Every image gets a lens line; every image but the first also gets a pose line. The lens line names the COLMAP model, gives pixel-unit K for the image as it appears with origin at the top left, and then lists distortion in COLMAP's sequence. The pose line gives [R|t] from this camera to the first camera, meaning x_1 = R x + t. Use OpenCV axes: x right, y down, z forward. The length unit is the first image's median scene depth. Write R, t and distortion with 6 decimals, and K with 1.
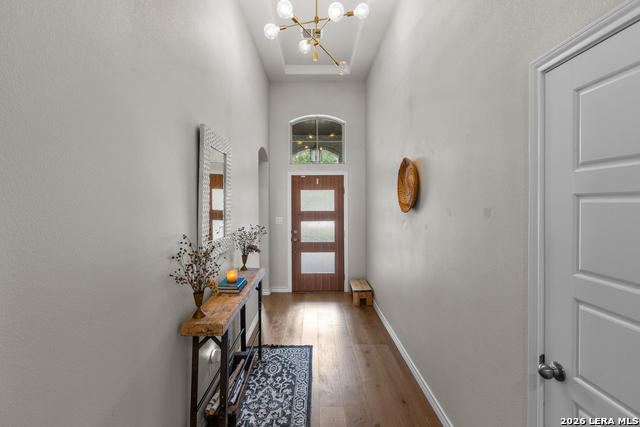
lens RADIAL K [[283.8, 0, 321.1], [0, 283.8, 206.8], [0, 0, 1]] dist [-0.000471, -0.001348]
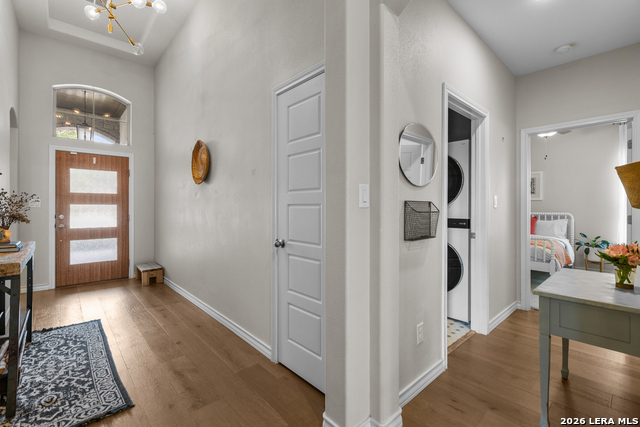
lens RADIAL K [[283.8, 0, 315.0], [0, 283.8, 212.1], [0, 0, 1]] dist [-0.000471, -0.001348]
pose [[0.760150, 0.002118, 0.649744, -0.082348], [-0.001554, 0.999998, -0.001443, 0.094534], [-0.649746, 0.000087, 0.760152, -0.185142]]
